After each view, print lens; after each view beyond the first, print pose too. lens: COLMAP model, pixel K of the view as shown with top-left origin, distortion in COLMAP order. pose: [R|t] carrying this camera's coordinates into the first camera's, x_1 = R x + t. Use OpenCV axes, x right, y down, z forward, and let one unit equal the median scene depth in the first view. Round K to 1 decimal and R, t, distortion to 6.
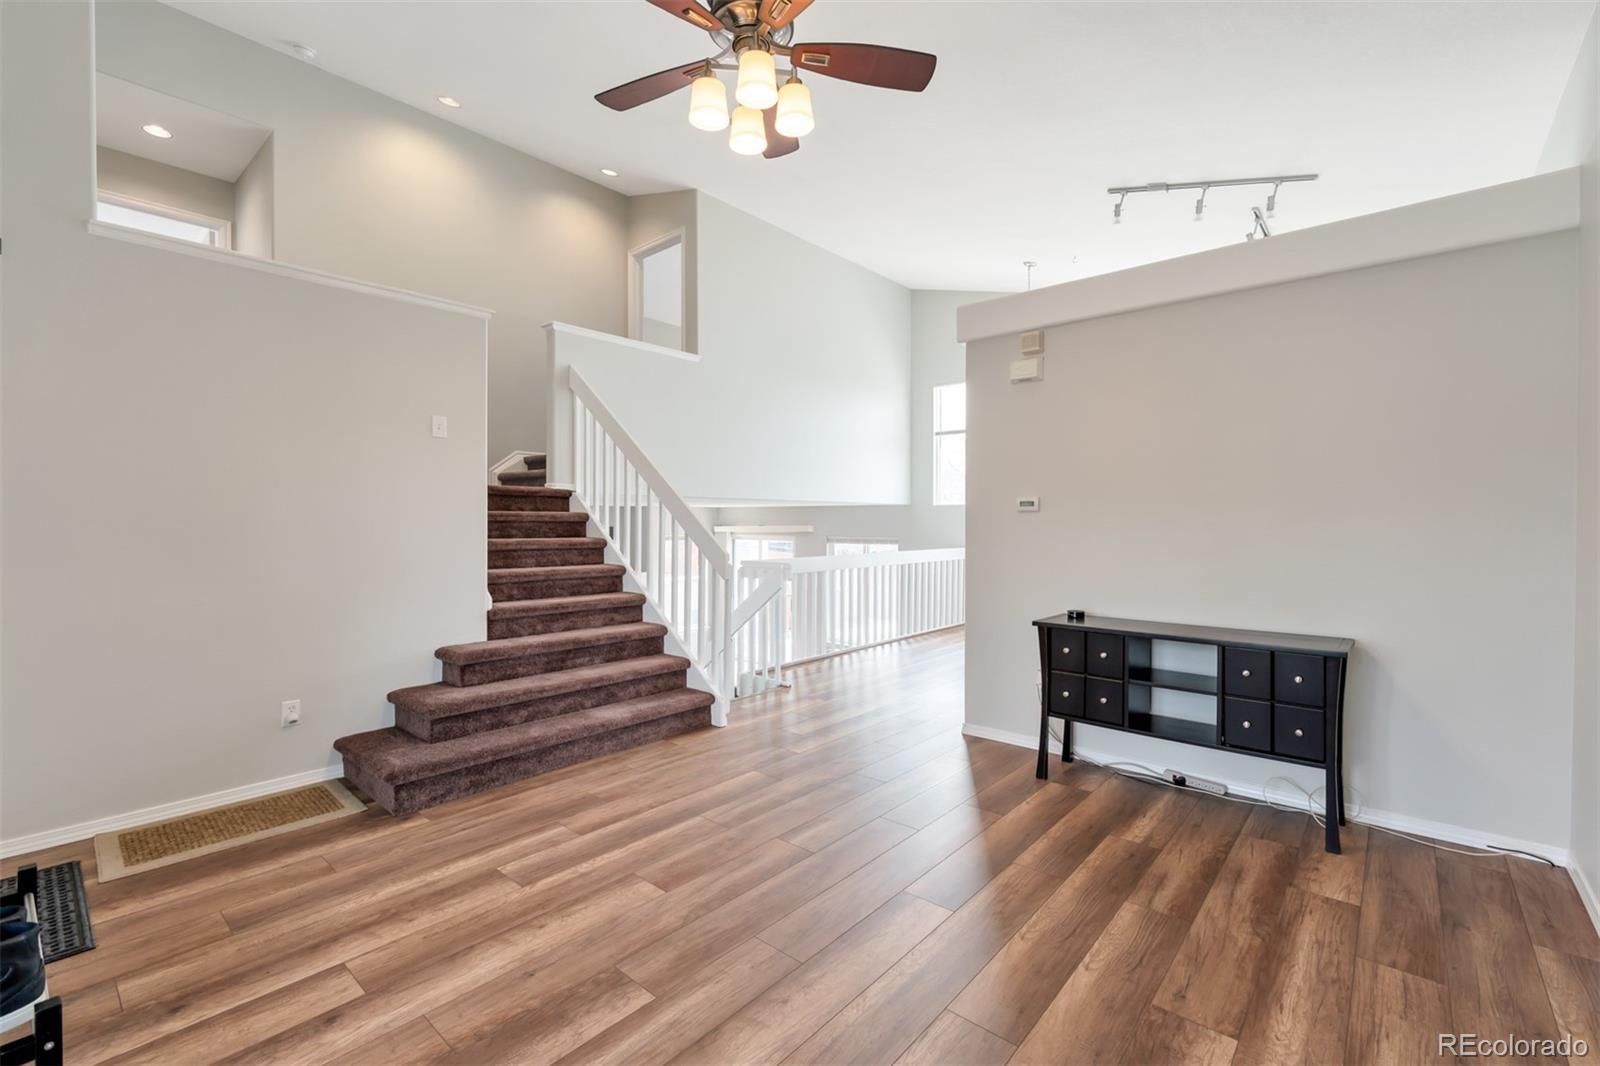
lens RADIAL K [[692.4, 0, 798.3], [0, 692.4, 527.4], [0, 0, 1]] dist [-0.000147, -0.000239]
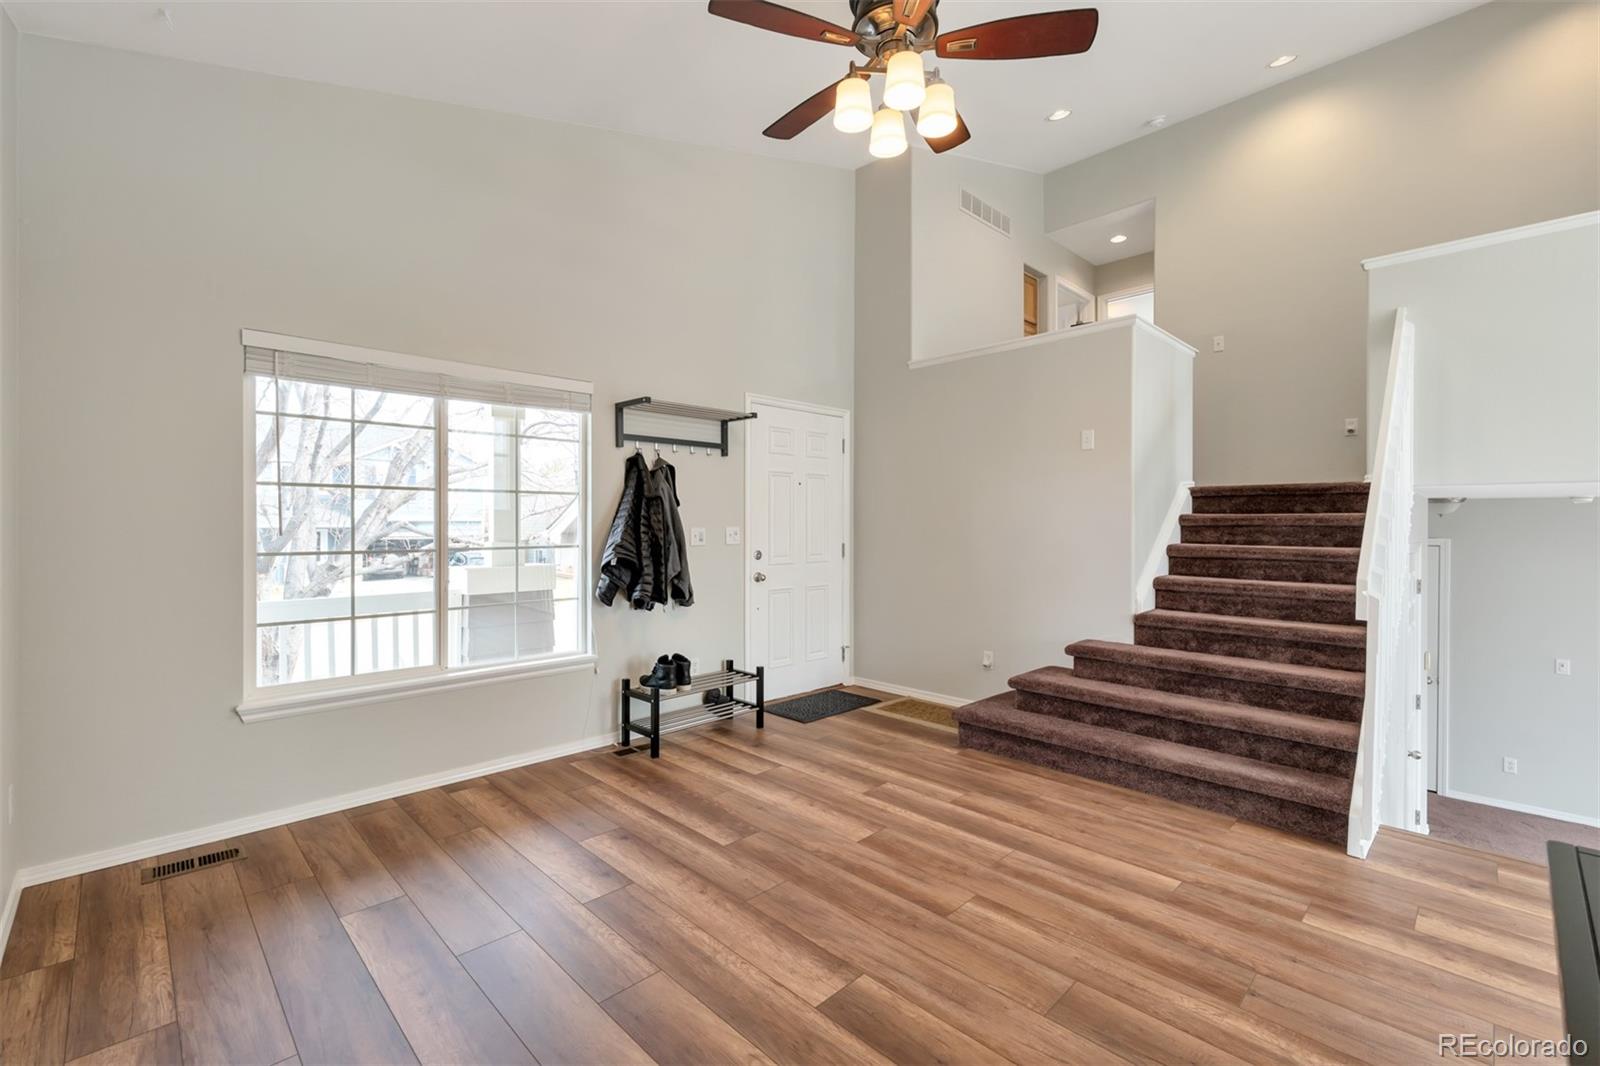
lens RADIAL K [[692.4, 0, 798.3], [0, 692.4, 527.4], [0, 0, 1]] dist [-0.000147, -0.000239]
pose [[-0.074959, 0.001313, -0.997186, 0.745018], [-0.010832, 0.999939, 0.002131, -0.003135], [0.997128, 0.010961, -0.074940, 0.748992]]
